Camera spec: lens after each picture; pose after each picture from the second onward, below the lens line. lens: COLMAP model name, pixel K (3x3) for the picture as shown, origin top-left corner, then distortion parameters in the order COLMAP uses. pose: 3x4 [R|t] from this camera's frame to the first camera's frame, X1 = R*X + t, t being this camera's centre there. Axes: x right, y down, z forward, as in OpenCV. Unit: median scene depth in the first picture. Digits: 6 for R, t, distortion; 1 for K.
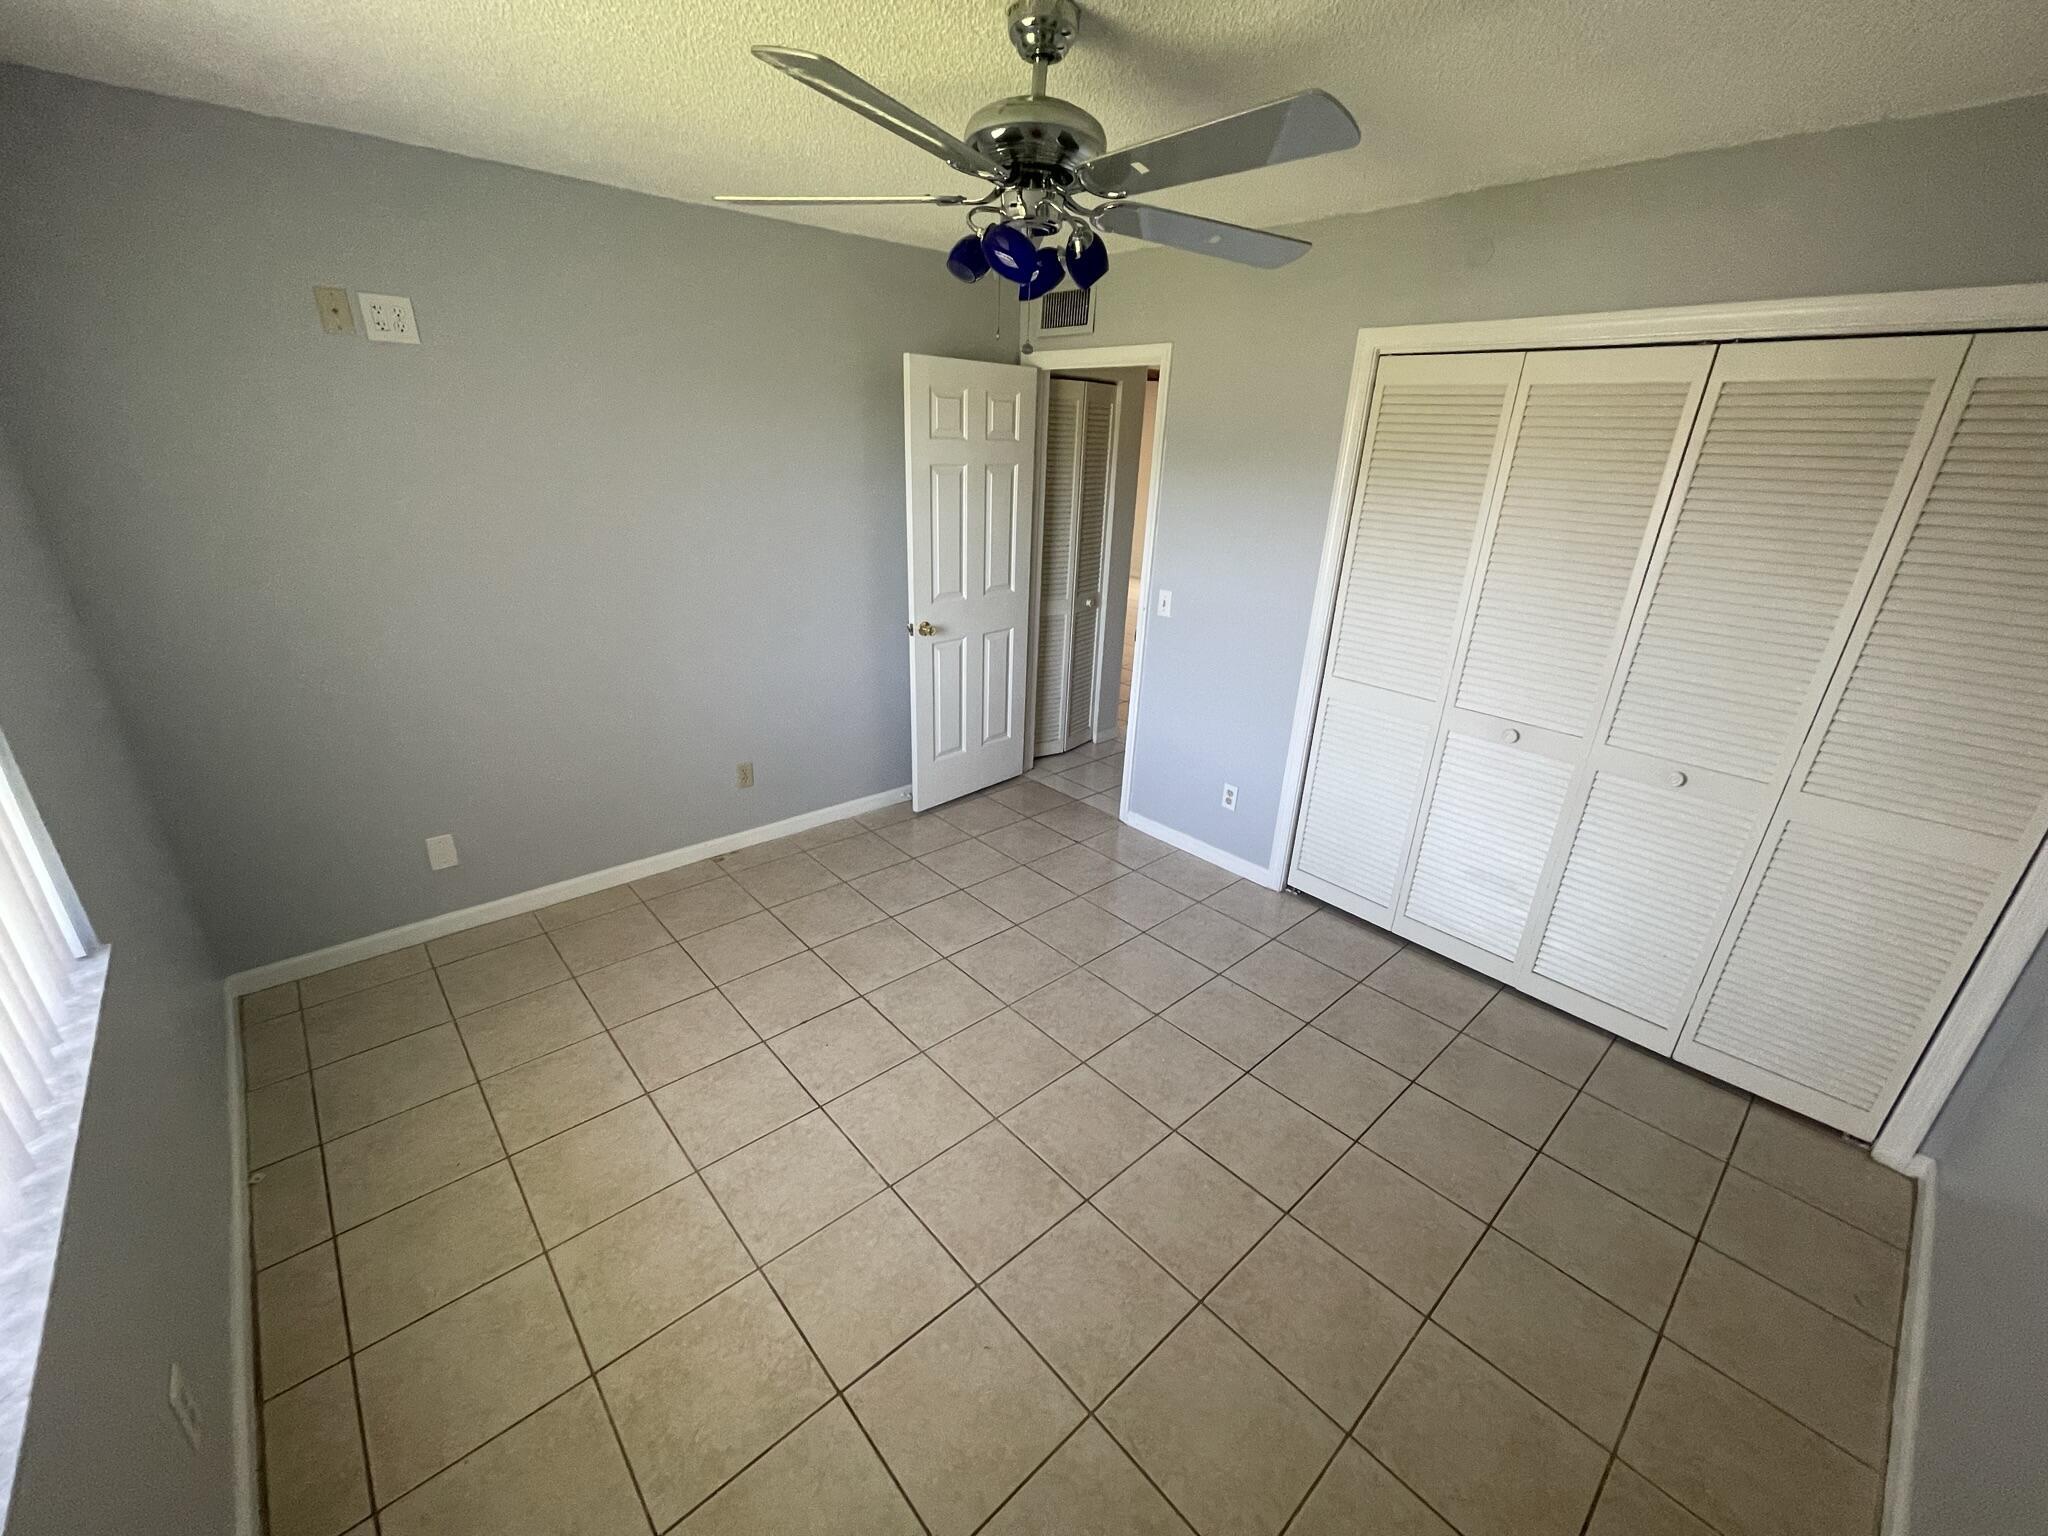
lens RADIAL K [[824.3, 0, 1006.1], [0, 824.3, 775.8], [0, 0, 1]] dist [0.002899, 0.000652]
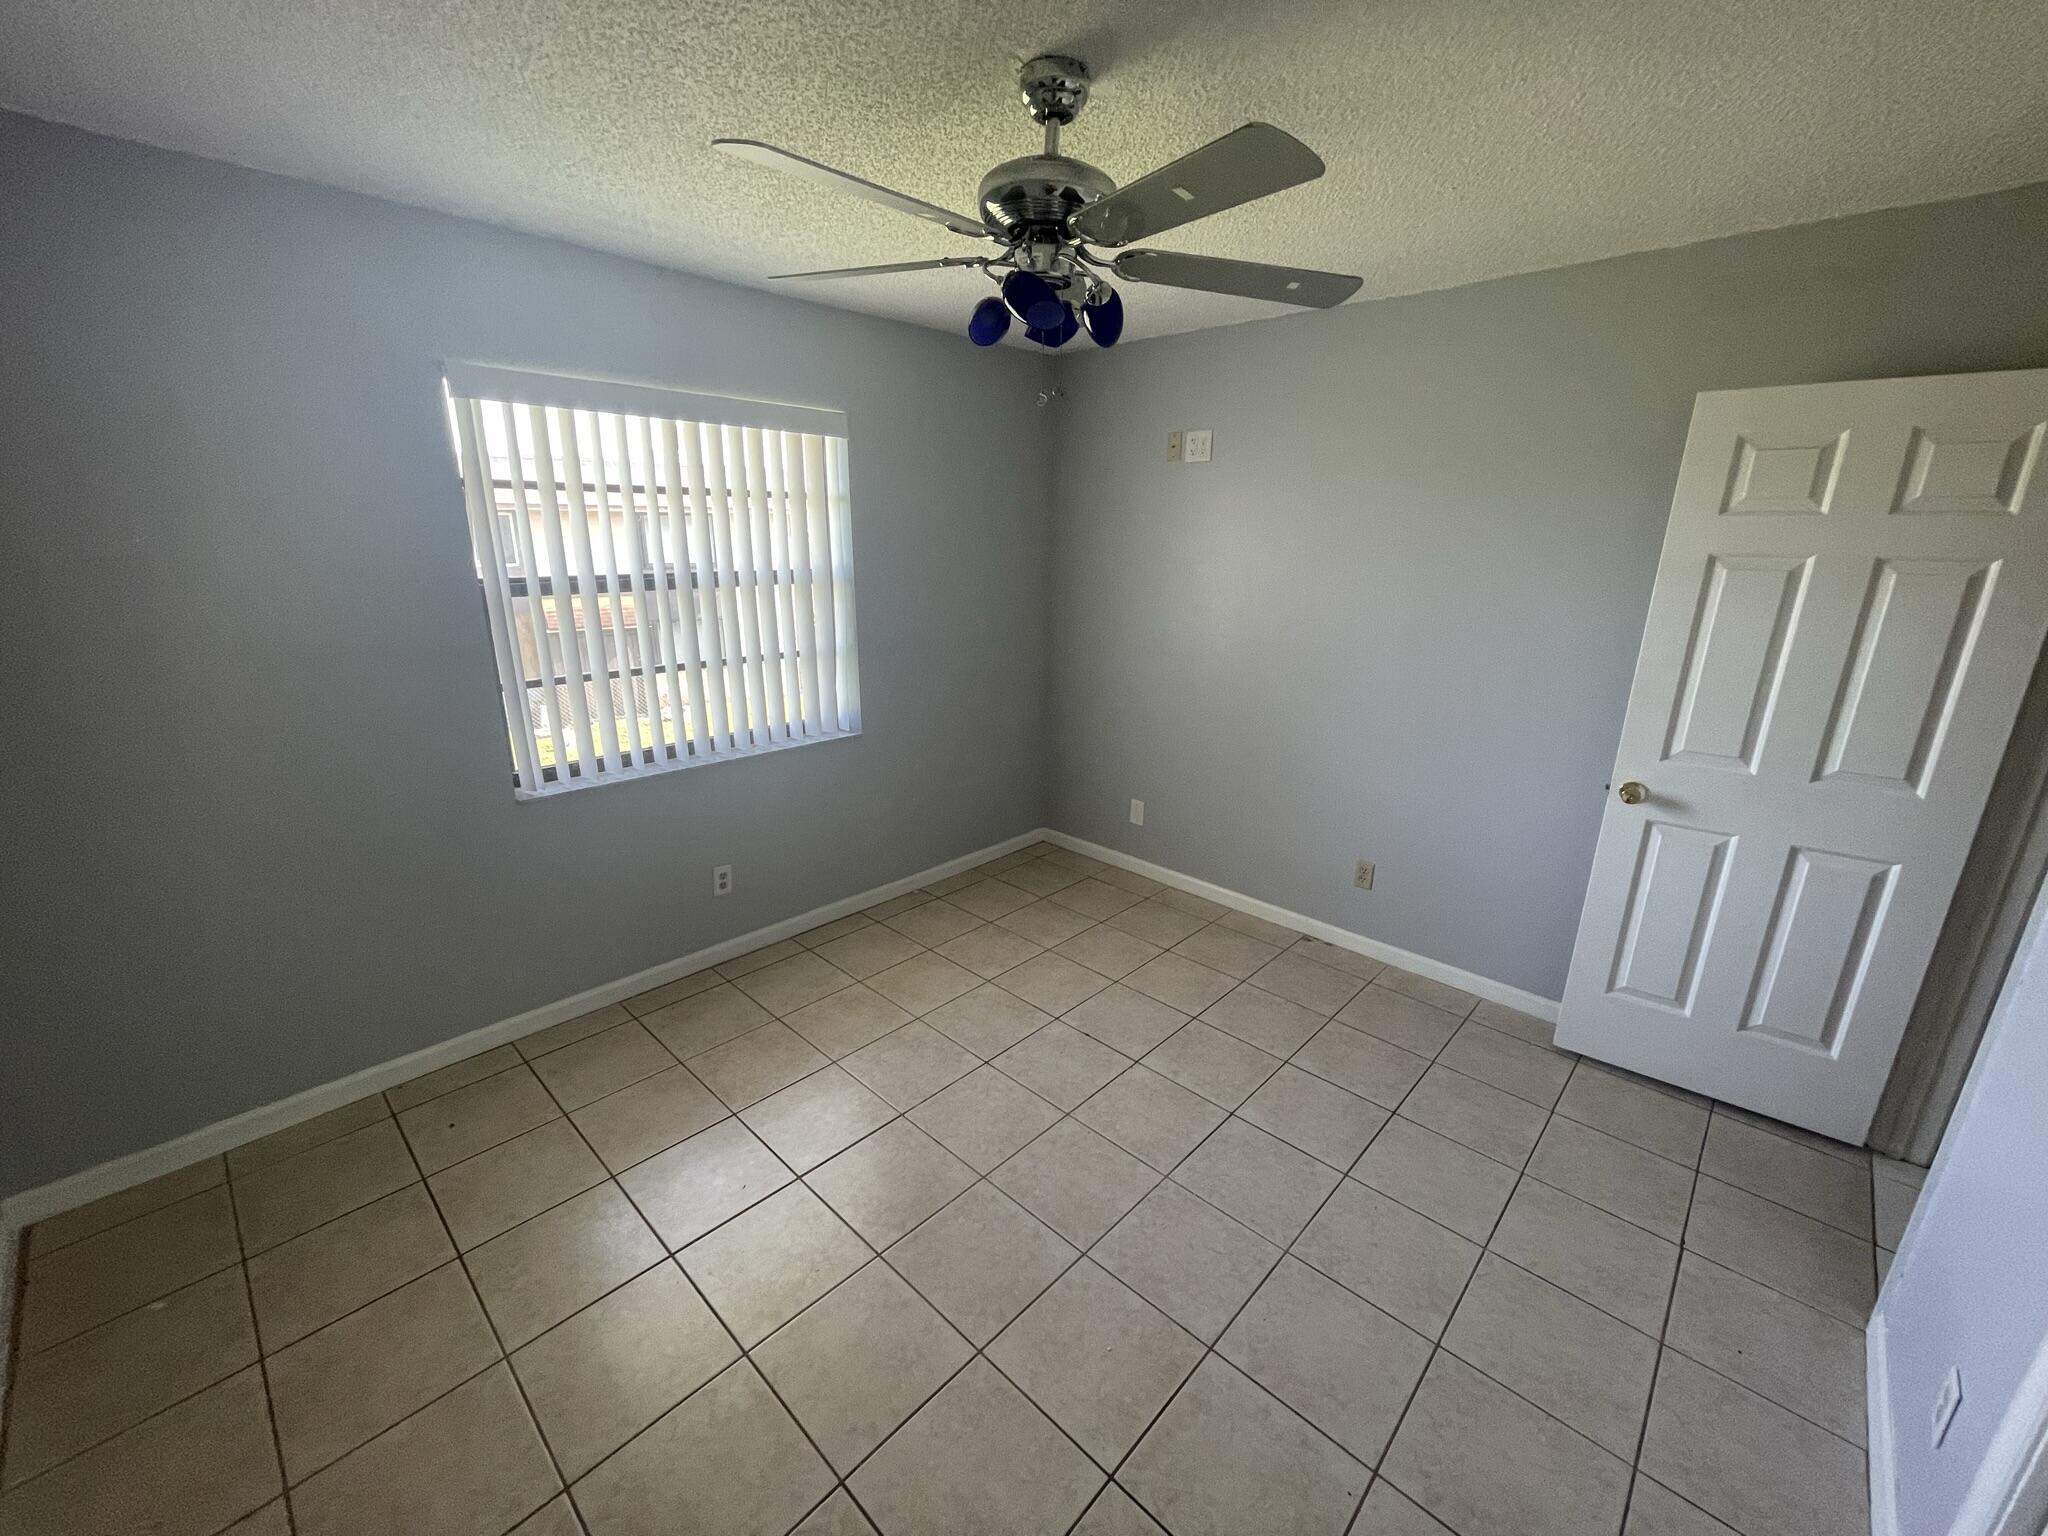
lens RADIAL K [[824.3, 0, 1008.8], [0, 824.3, 762.3], [0, 0, 1]] dist [0.002899, 0.000652]
pose [[0.084849, 0.248417, -0.964930, 0.528907], [-0.385106, 0.901342, 0.198183, -0.149453], [0.918964, 0.354784, 0.172144, 0.448480]]
